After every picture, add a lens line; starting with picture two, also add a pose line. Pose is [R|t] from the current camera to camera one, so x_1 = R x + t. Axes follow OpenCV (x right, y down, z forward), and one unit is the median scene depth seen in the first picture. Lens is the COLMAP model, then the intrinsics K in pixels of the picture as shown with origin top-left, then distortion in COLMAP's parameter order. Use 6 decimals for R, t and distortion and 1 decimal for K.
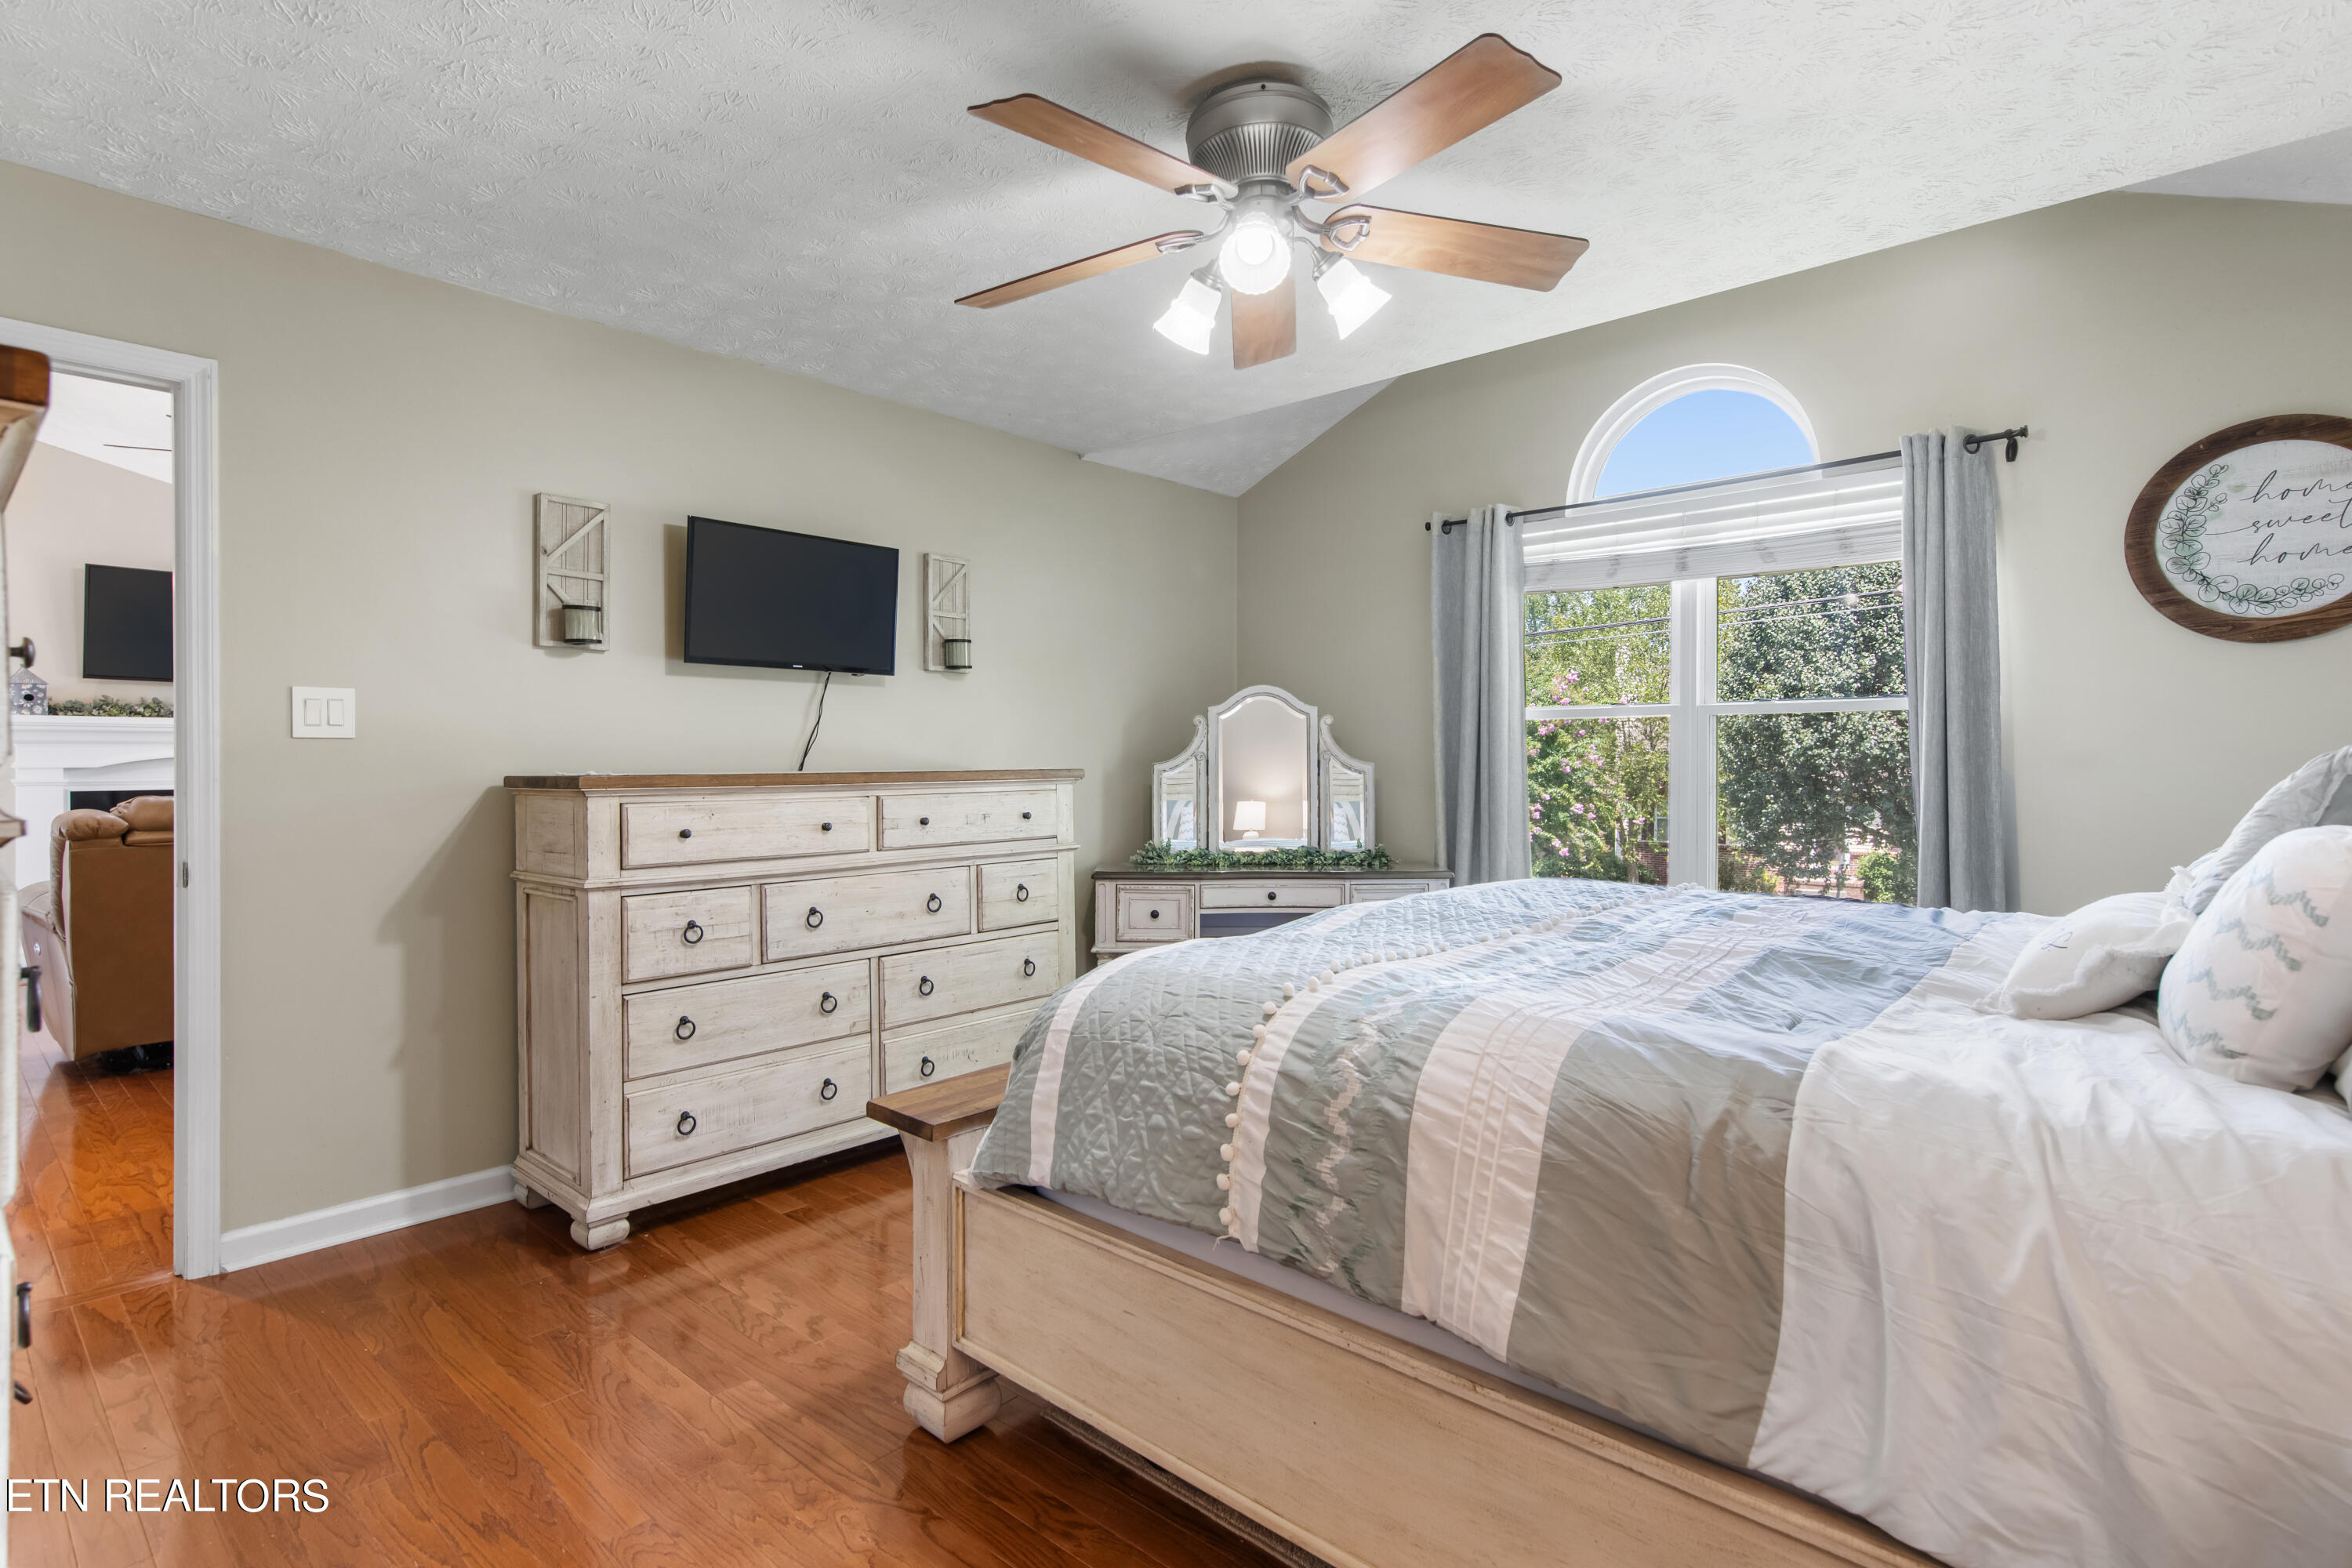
lens RADIAL K [[1140.3, 0, 1176.4], [0, 1140.3, 777.2], [0, 0, 1]] dist [0.002049, 0.000027]
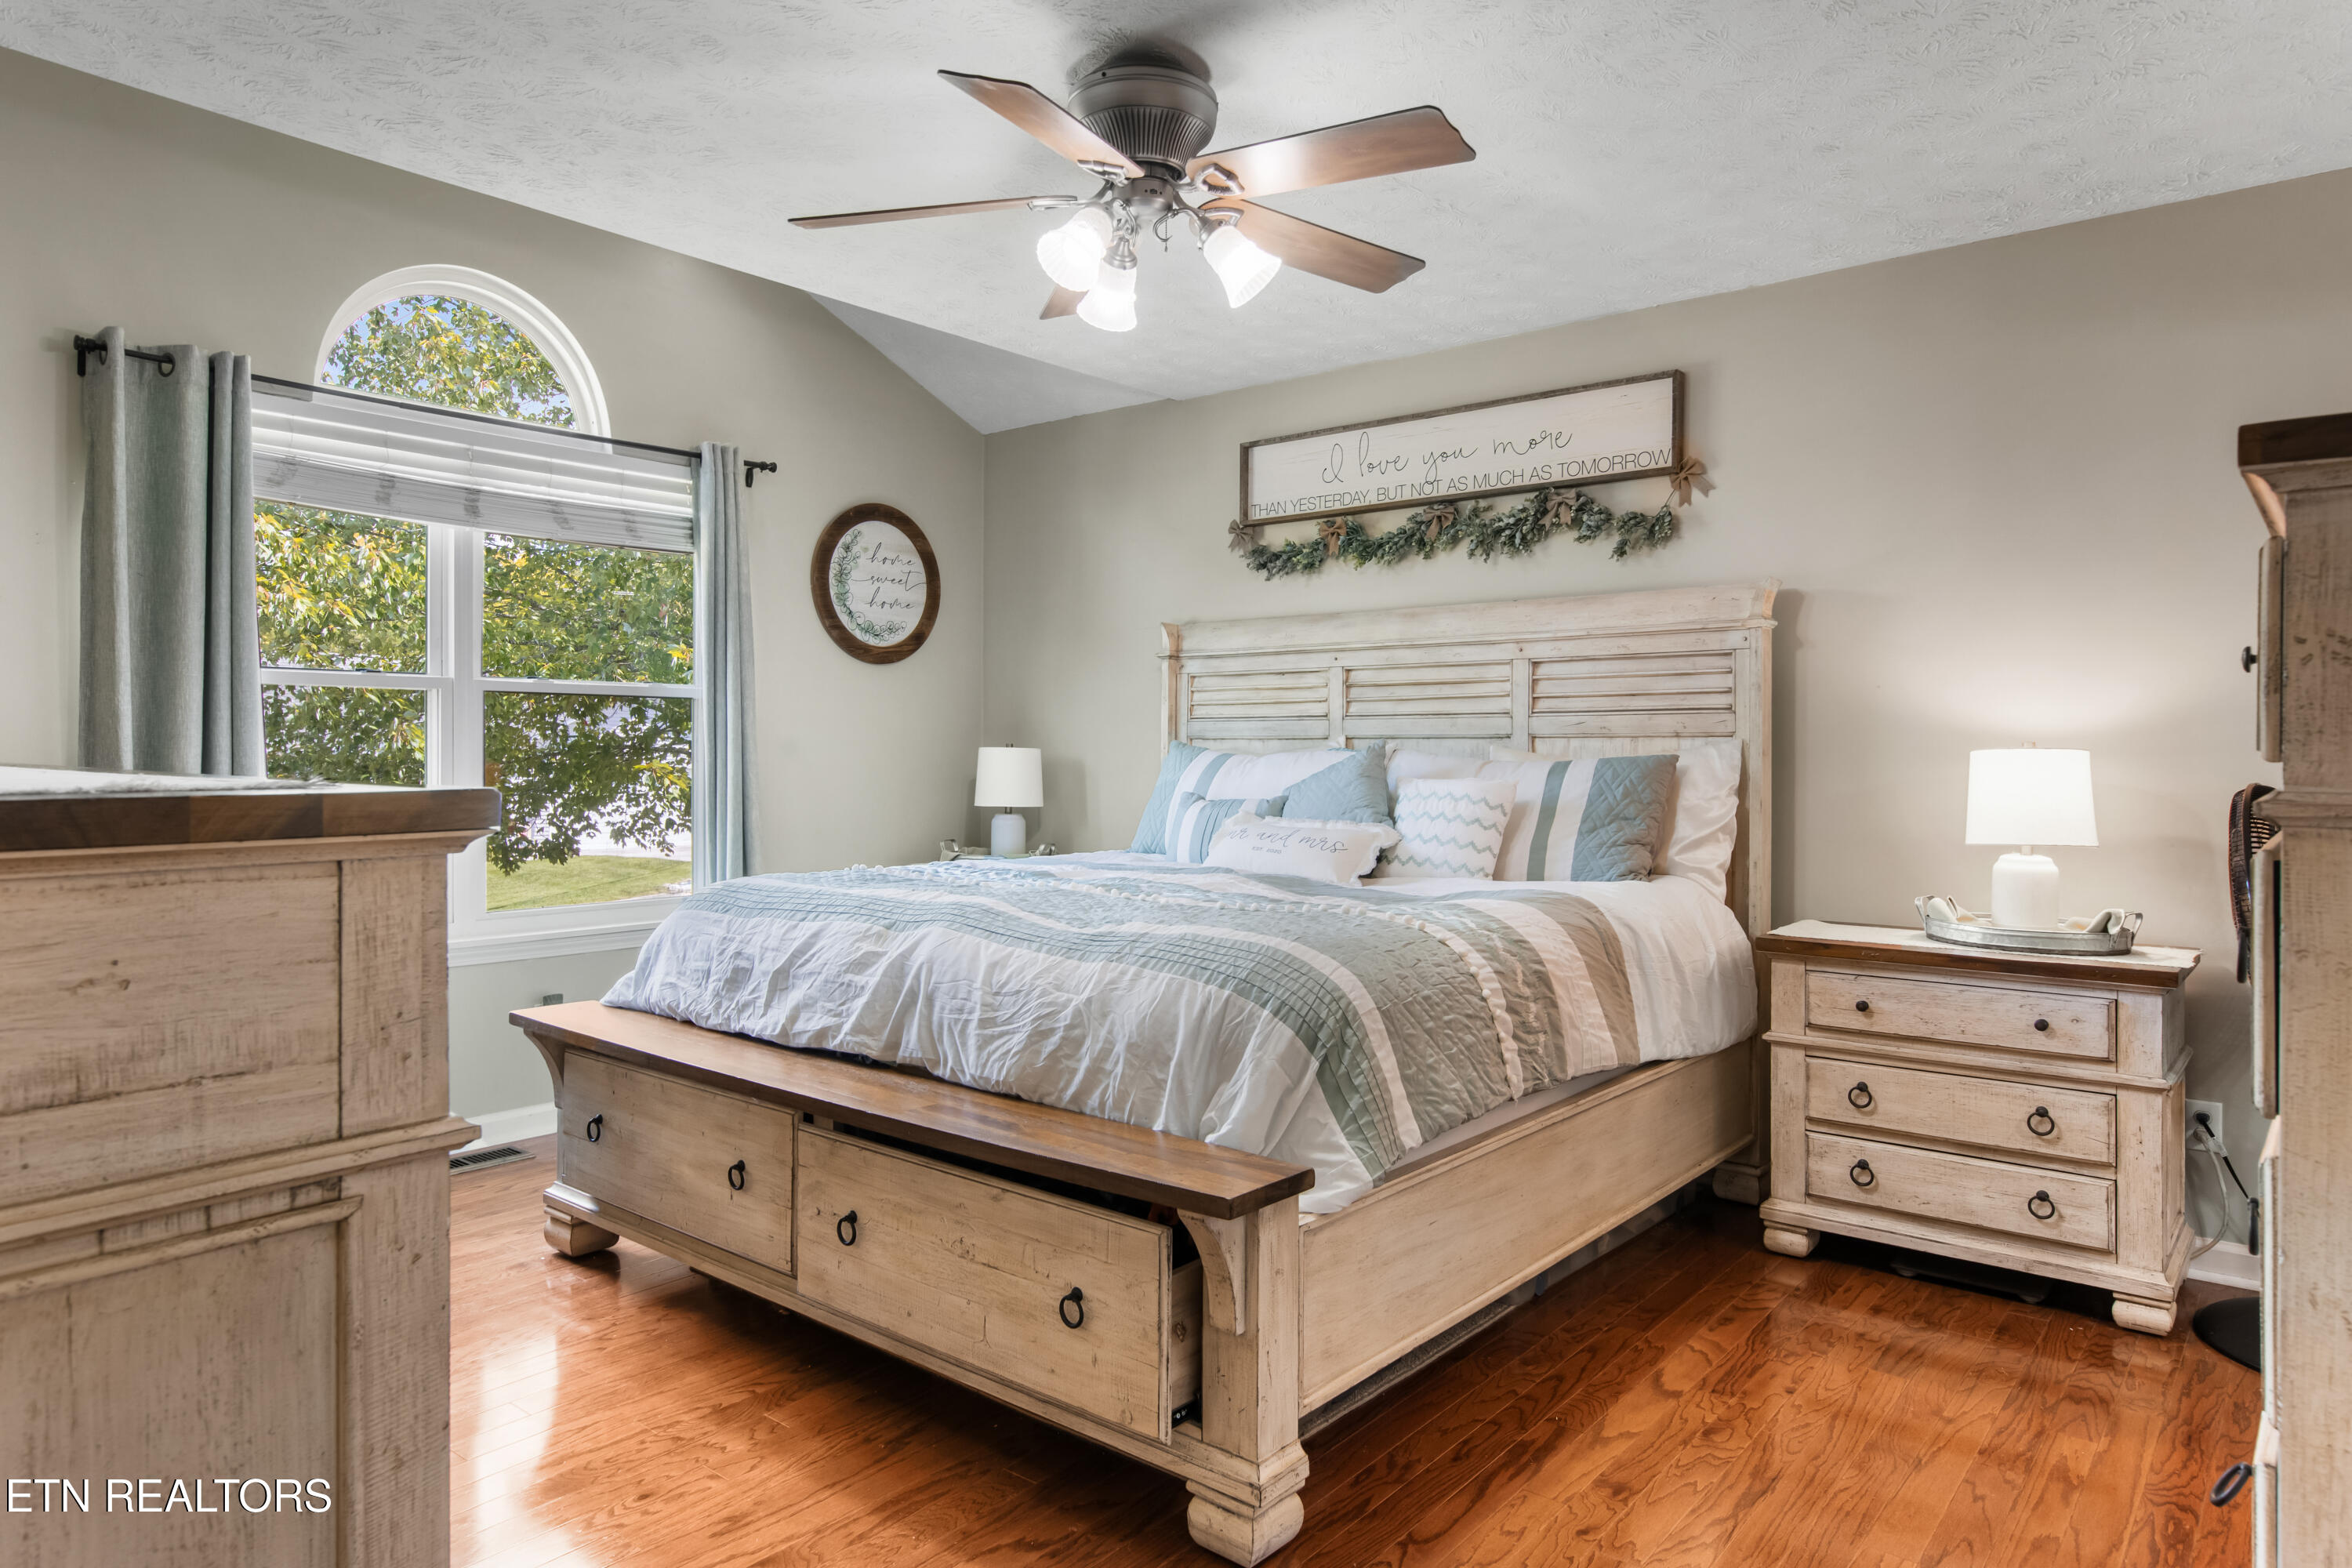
lens RADIAL K [[1413.9, 0, 1170.2], [0, 1413.9, 768.0], [0, 0, 1]] dist [-0.000868, 0.000815]
pose [[-0.032514, -0.011119, 0.999409, -0.621670], [0.008353, 0.999900, 0.011396, -0.006239], [-0.999436, 0.008719, -0.032418, 0.552855]]
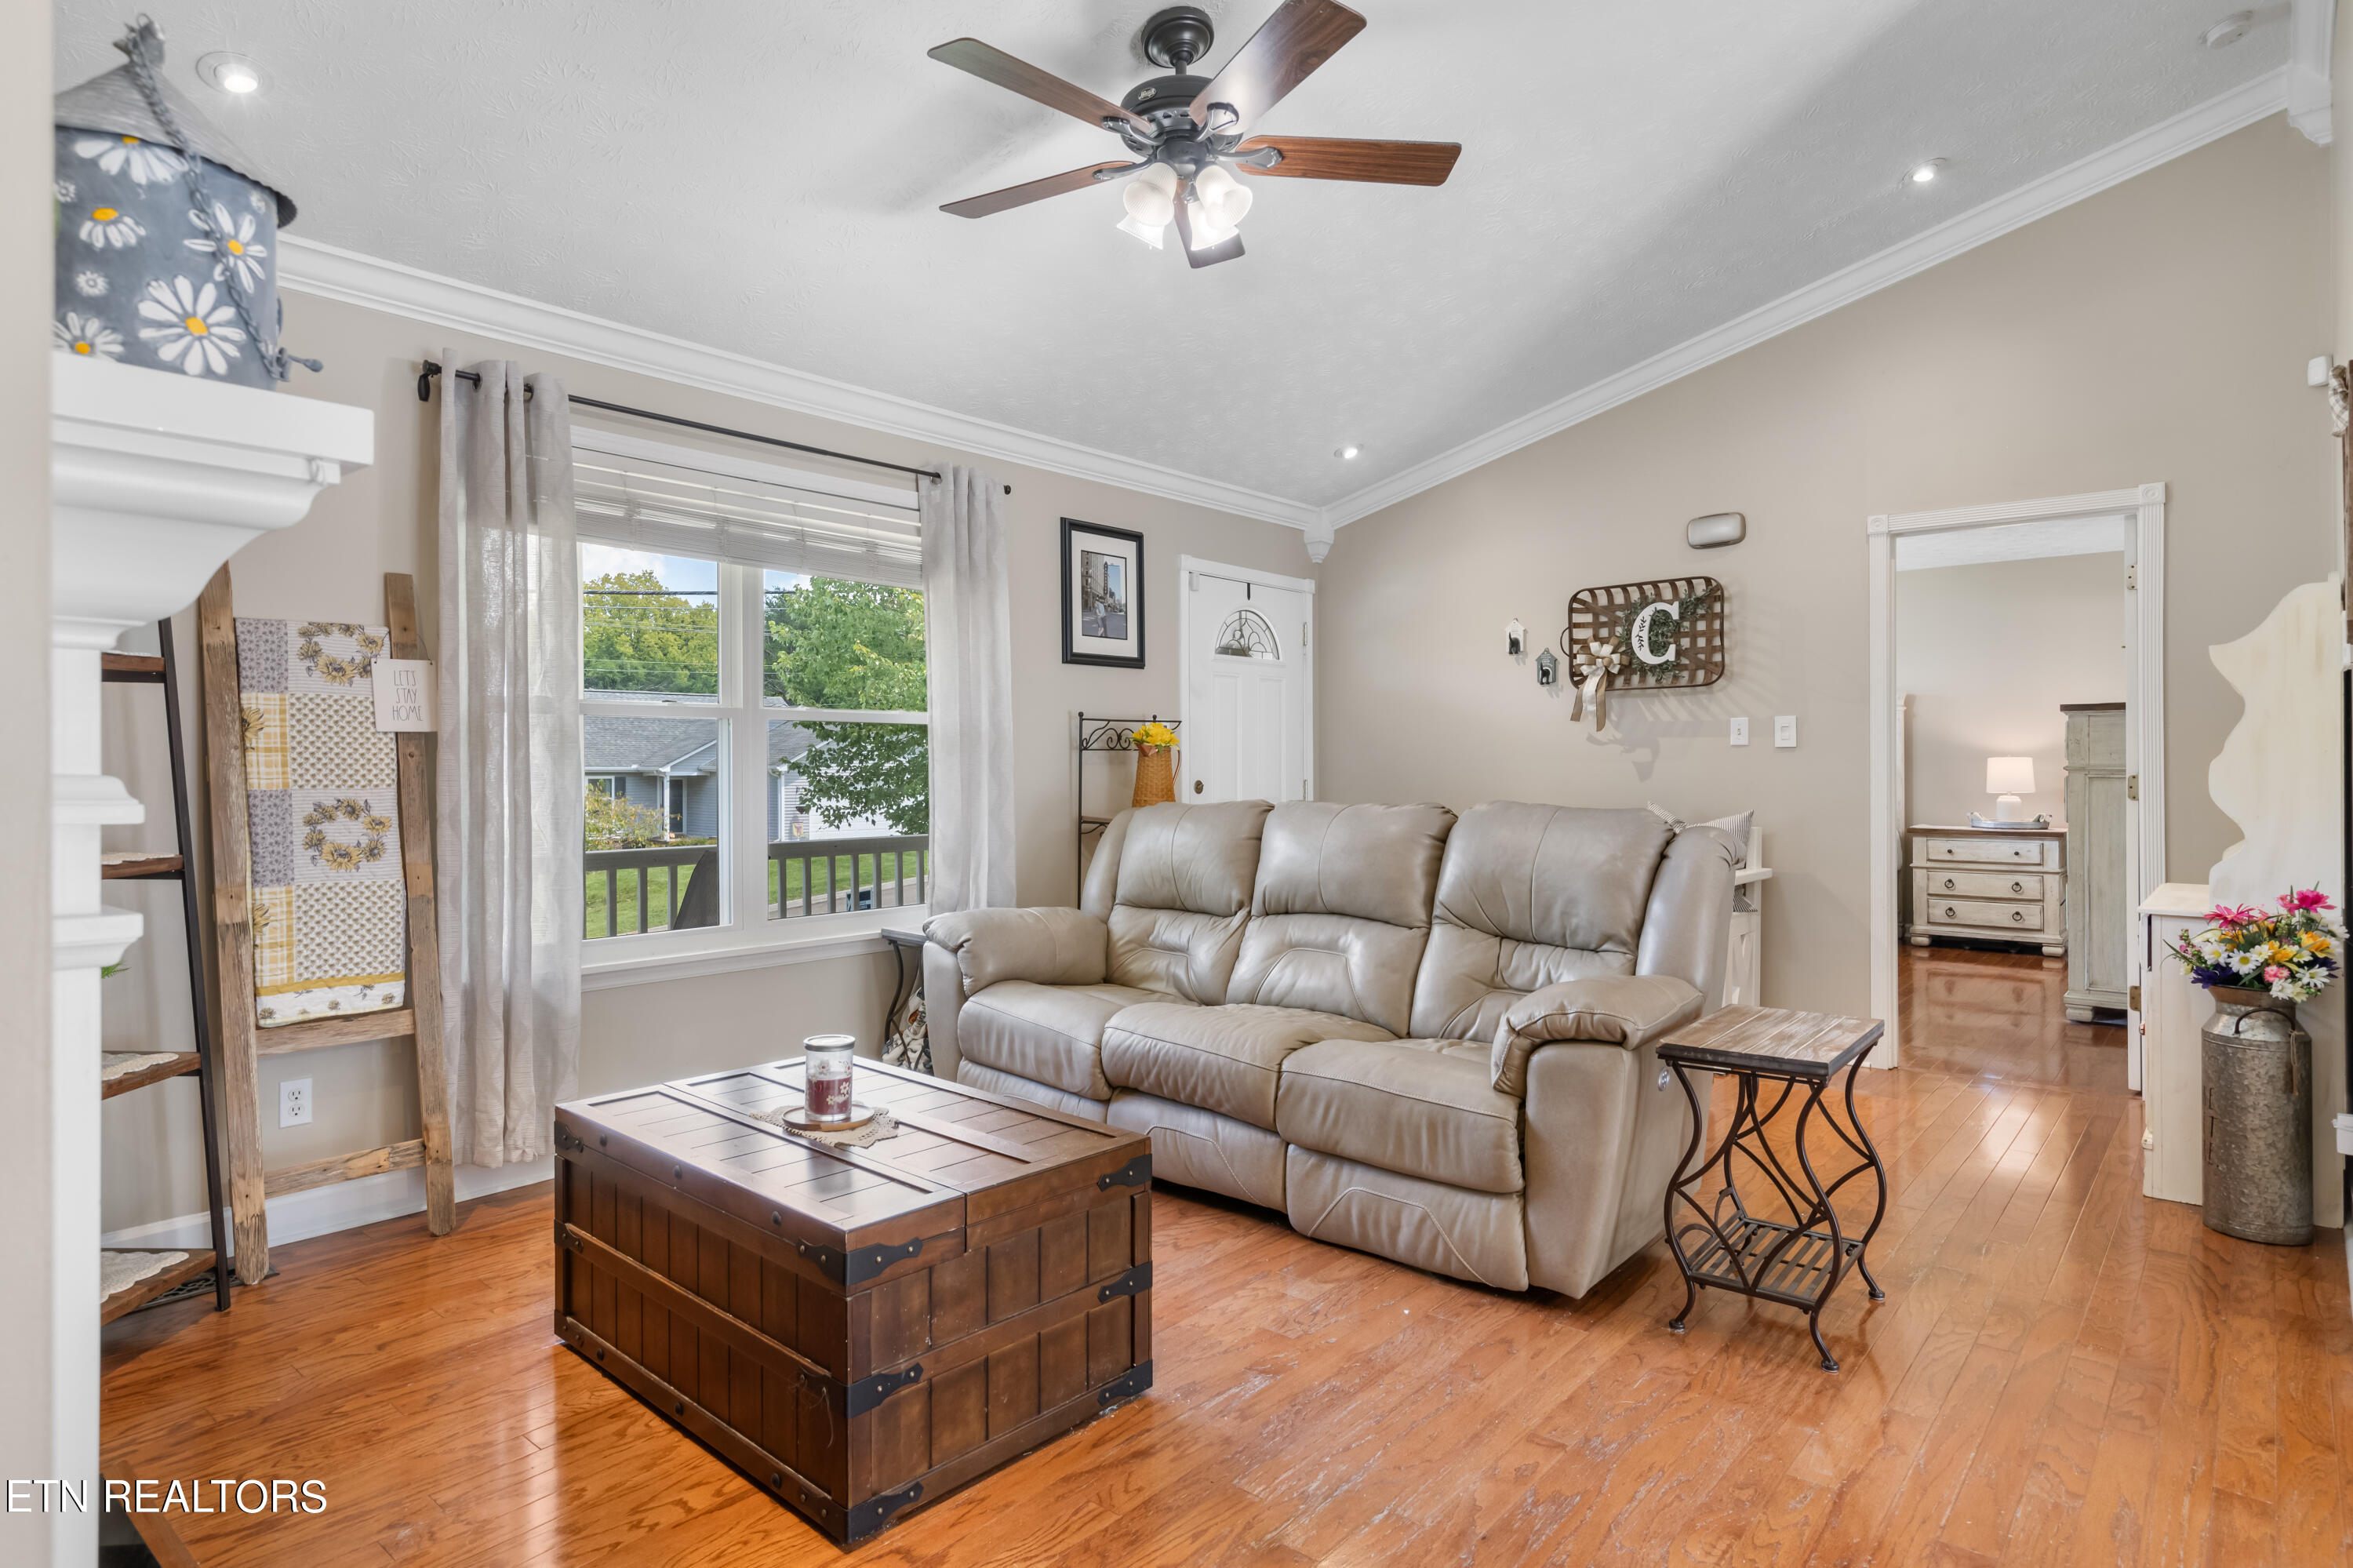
lens RADIAL K [[1245.7, 0, 1175.1], [0, 1245.7, 772.1], [0, 0, 1]] dist [0.002108, 0.000179]
pose [[-0.014611, -0.004591, 0.999883, -2.151953], [0.013480, 0.999898, 0.004788, -0.009153], [-0.999802, 0.013548, -0.014548, 1.649541]]
